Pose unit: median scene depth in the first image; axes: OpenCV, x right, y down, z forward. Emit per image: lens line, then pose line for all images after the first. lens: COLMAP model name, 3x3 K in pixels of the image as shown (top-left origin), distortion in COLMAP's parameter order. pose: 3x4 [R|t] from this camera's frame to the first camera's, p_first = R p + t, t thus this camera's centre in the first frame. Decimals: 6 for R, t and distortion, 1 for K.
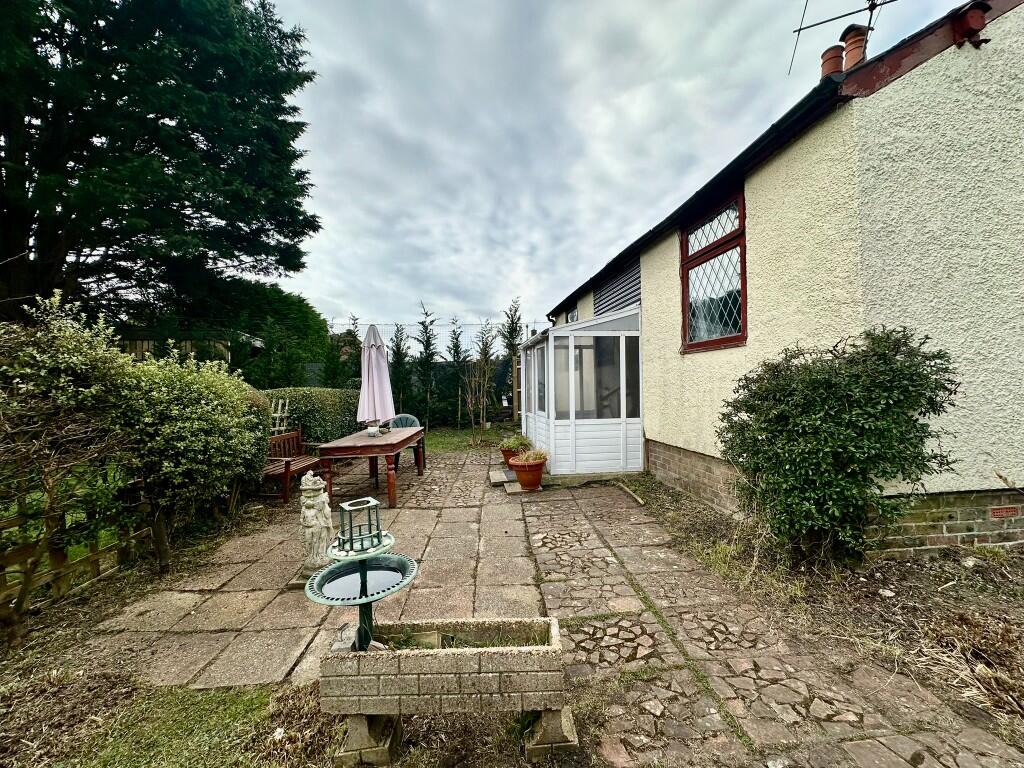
lens RADIAL K [[406.1, 0, 512.0], [0, 406.1, 384.0], [0, 0, 1]] dist [-0.000560, 0.000128]
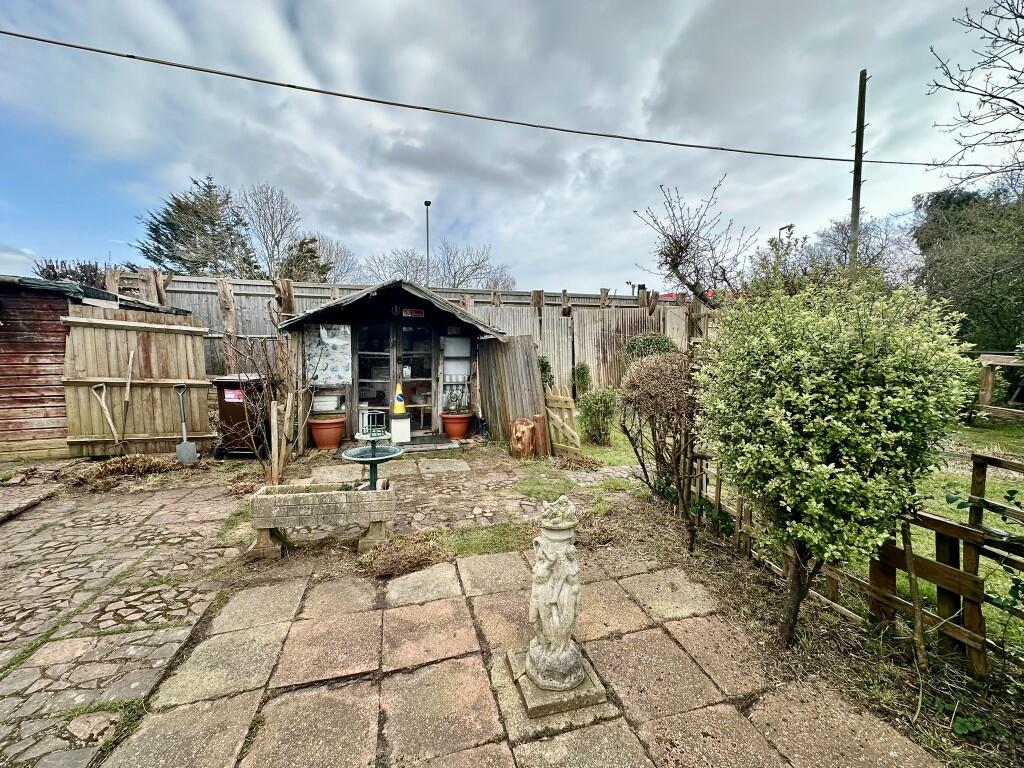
lens RADIAL K [[406.1, 0, 512.0], [0, 406.1, 384.0], [0, 0, 1]] dist [-0.000560, 0.000128]
pose [[-0.975311, 0.041601, -0.216882, -0.179091], [0.020507, 0.994914, 0.098620, 0.001087], [0.219882, 0.091737, -0.971203, 0.876630]]
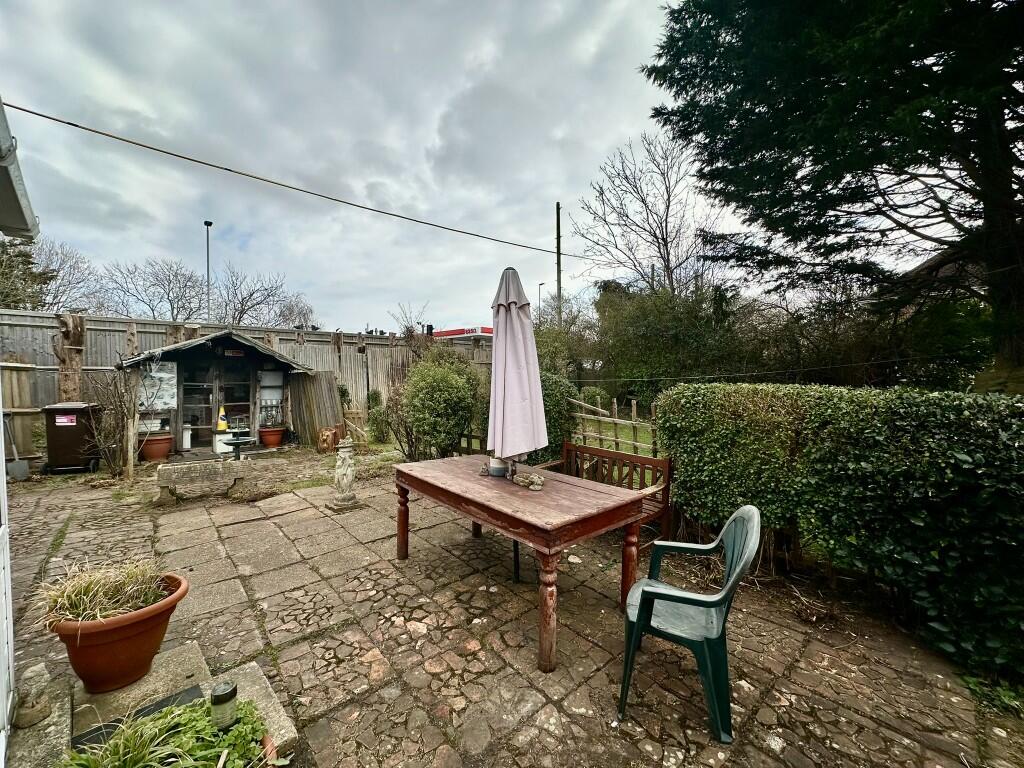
lens RADIAL K [[406.1, 0, 512.0], [0, 406.1, 384.0], [0, 0, 1]] dist [-0.000560, 0.000128]
pose [[-0.772020, 0.038058, -0.634458, -0.006151], [0.016256, 0.999061, 0.040148, -0.019263], [0.635390, 0.020681, -0.771914, 1.482918]]
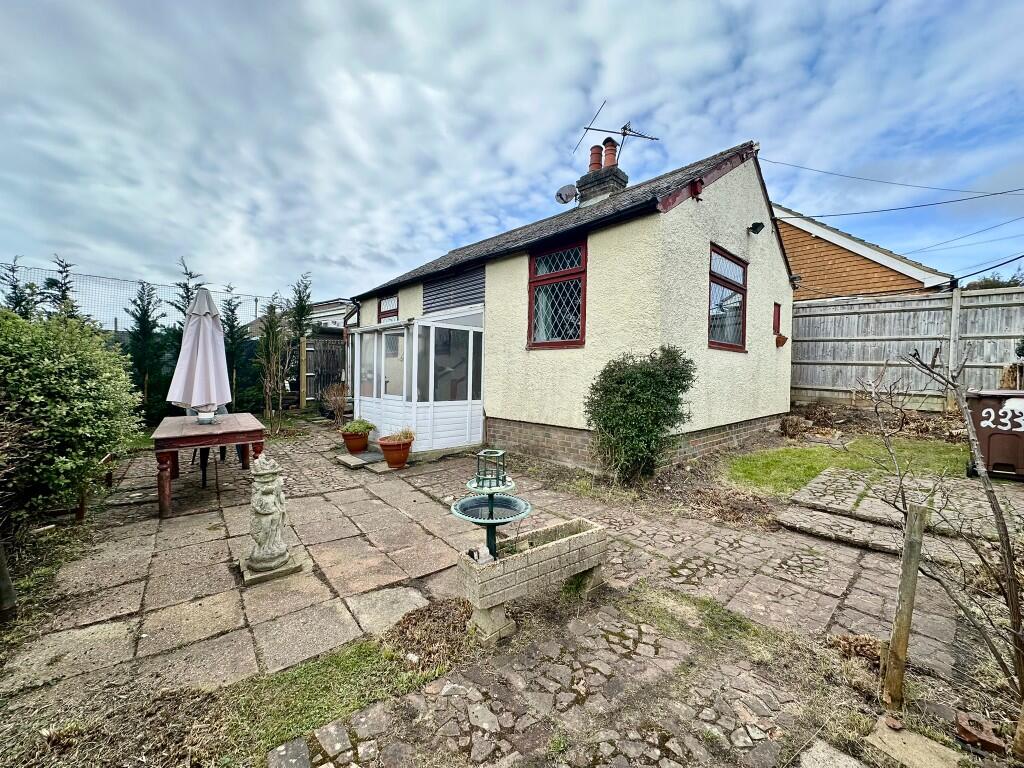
lens RADIAL K [[406.1, 0, 512.0], [0, 406.1, 384.0], [0, 0, 1]] dist [-0.000560, 0.000128]
pose [[0.807933, 0.016847, 0.589033, -0.335779], [-0.032372, 0.999351, 0.015820, 0.014486], [-0.588384, -0.031850, 0.807954, -0.030203]]
